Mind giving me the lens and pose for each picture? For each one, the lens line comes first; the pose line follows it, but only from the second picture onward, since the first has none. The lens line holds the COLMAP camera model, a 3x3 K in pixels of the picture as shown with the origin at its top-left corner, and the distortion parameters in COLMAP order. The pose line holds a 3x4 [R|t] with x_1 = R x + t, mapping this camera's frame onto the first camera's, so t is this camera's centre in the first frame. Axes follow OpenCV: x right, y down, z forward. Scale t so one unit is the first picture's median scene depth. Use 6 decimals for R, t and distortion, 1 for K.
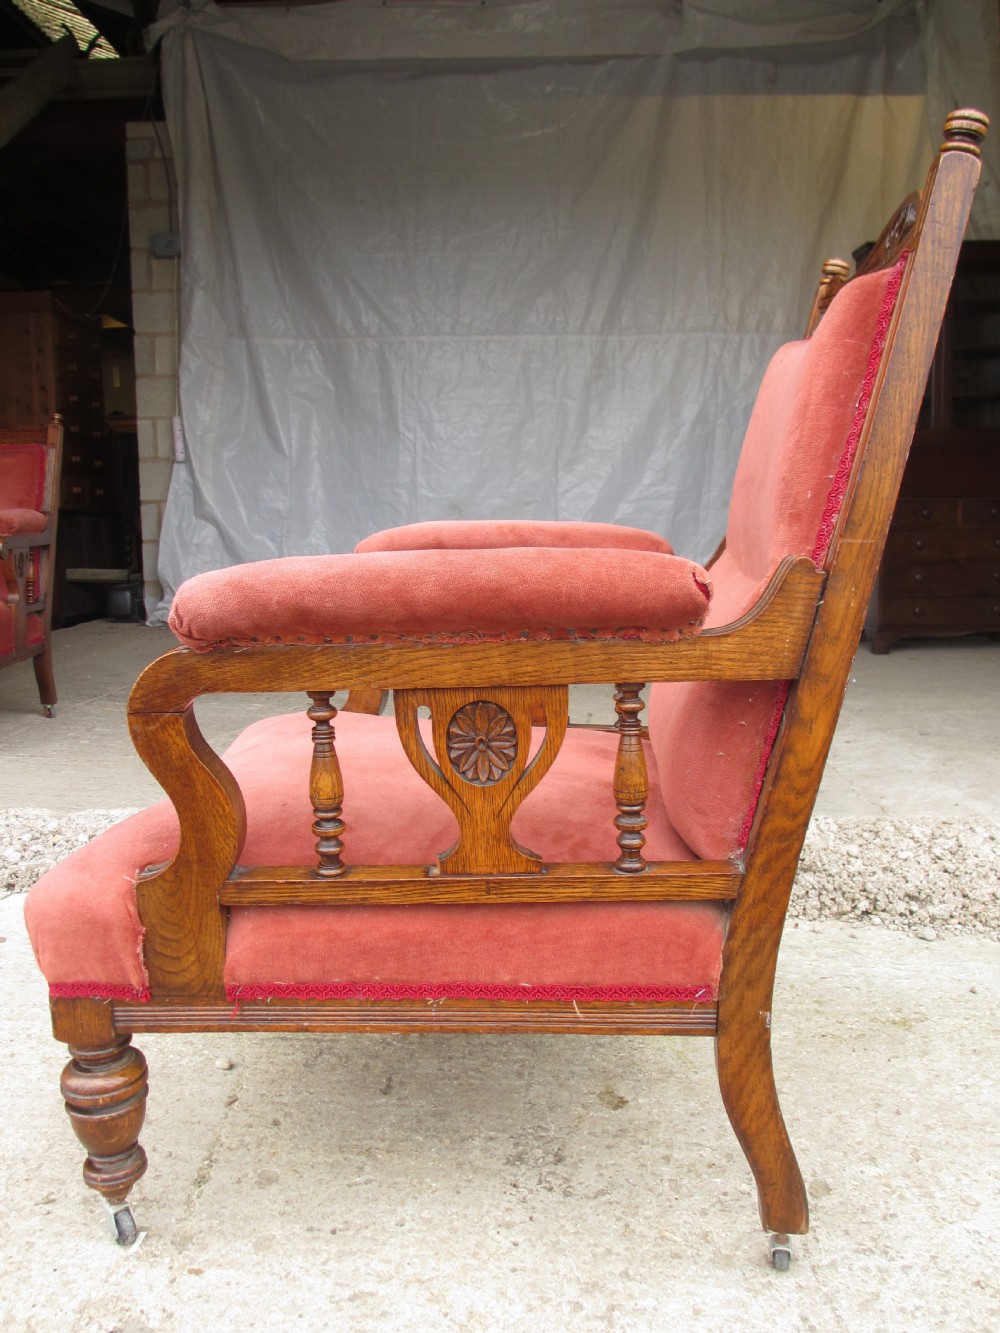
lens RADIAL K [[1119.4, 0, 501.7], [0, 1119.4, 658.6], [0, 0, 1]] dist [-0.049743, 0.009460]
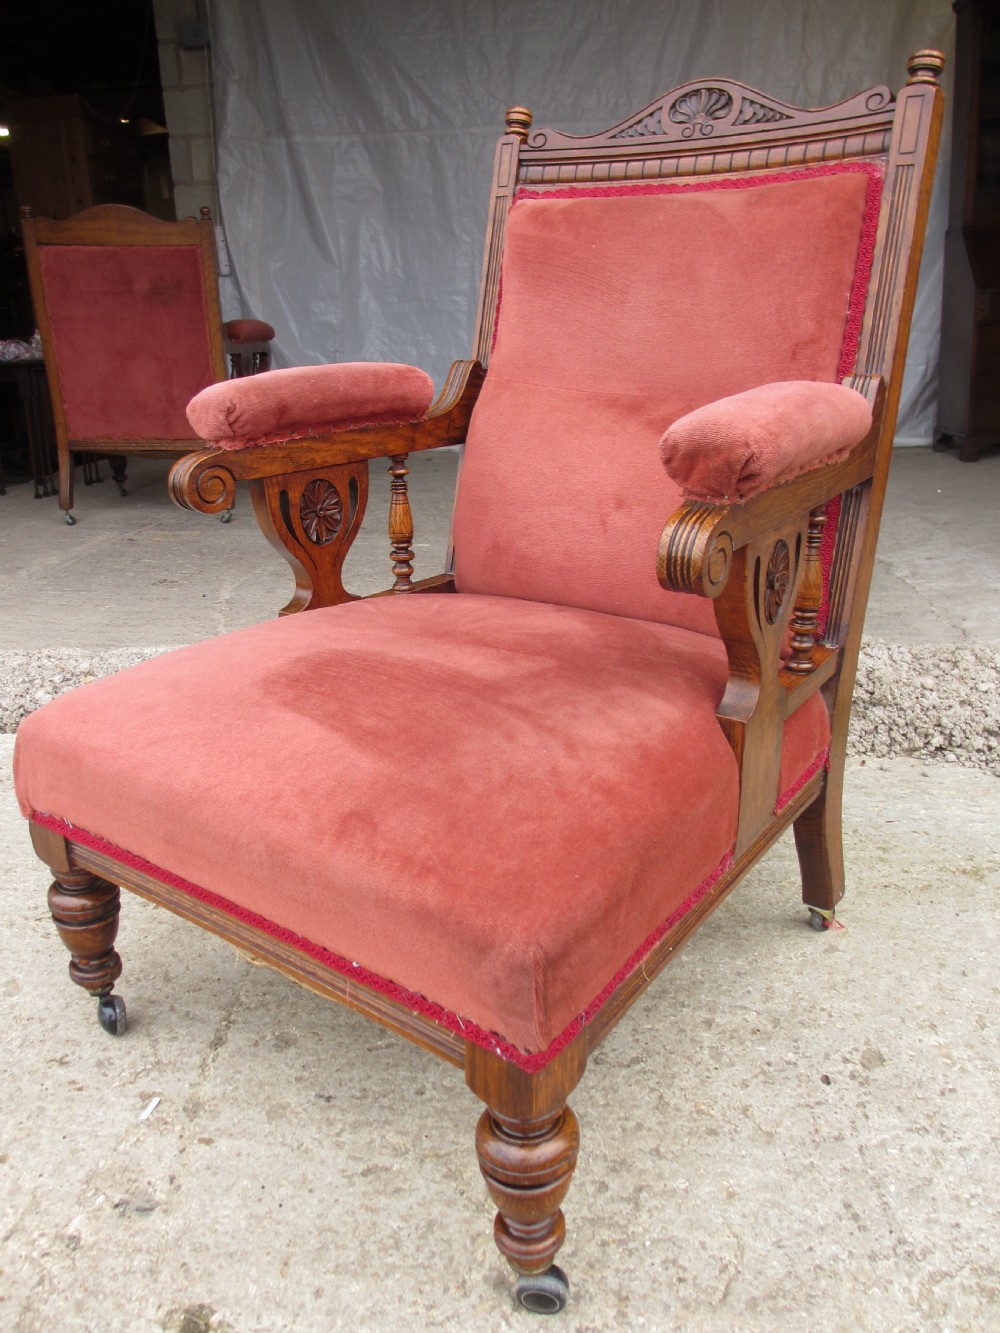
lens RADIAL K [[1123.0, 0, 497.4], [0, 1123.0, 663.7], [0, 0, 1]] dist [-0.049054, 0.013511]
pose [[0.997327, -0.012625, -0.071970, 0.046301], [0.024461, 0.985816, 0.166036, -0.008274], [0.068853, -0.167353, 0.983490, 0.120170]]
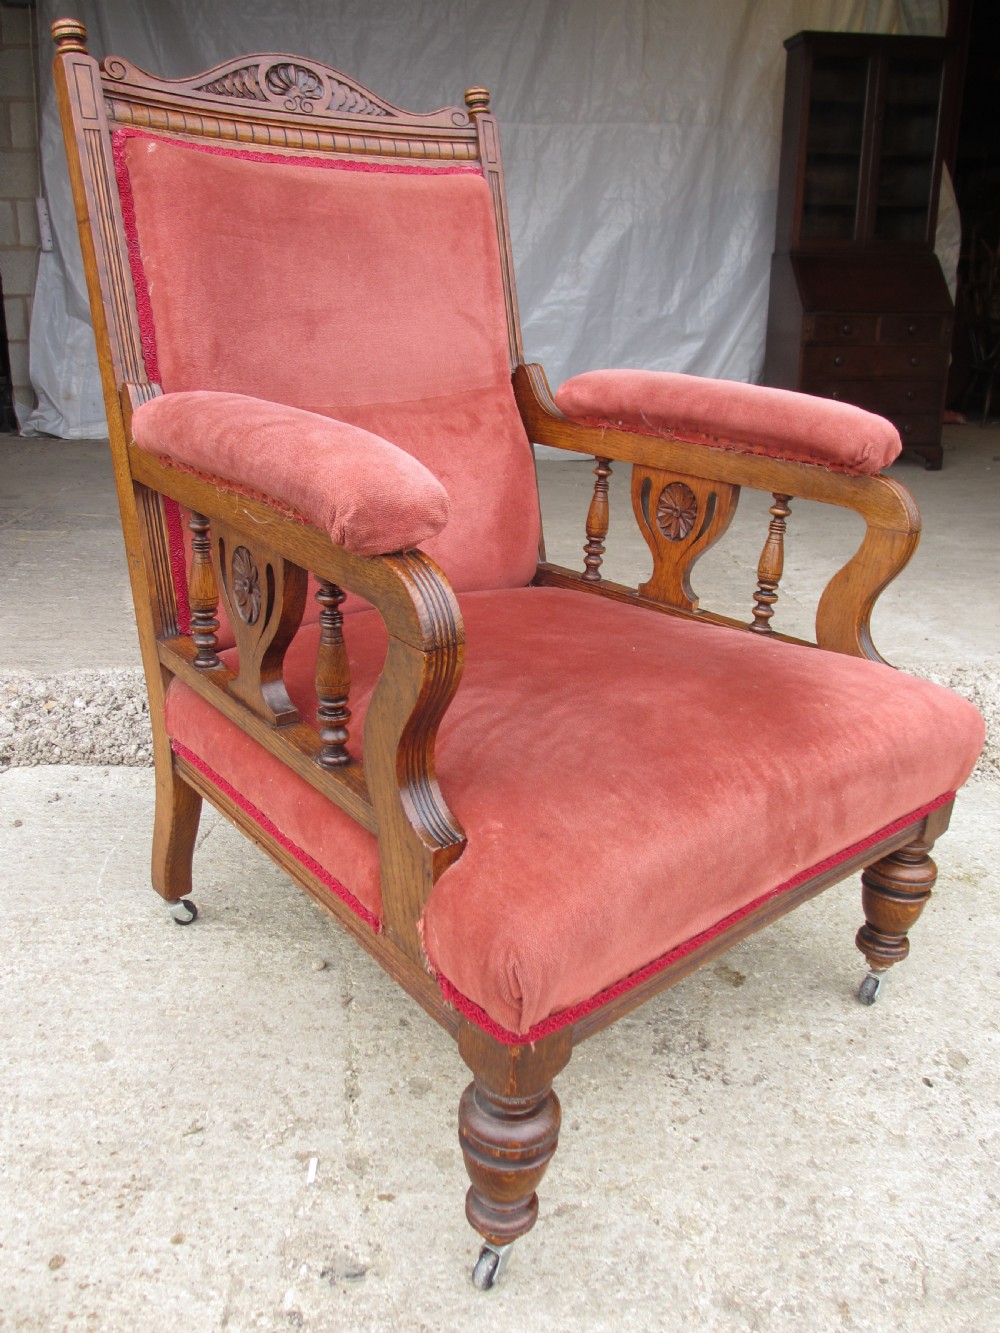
lens RADIAL K [[1117.8, 0, 500.0], [0, 1117.8, 666.5], [0, 0, 1]] dist [-0.049150, 0.015330]
pose [[0.991399, -0.018477, 0.129560, -0.269265], [-0.005776, 0.982841, 0.184362, -0.071568], [-0.130743, -0.183524, 0.974282, 0.116762]]
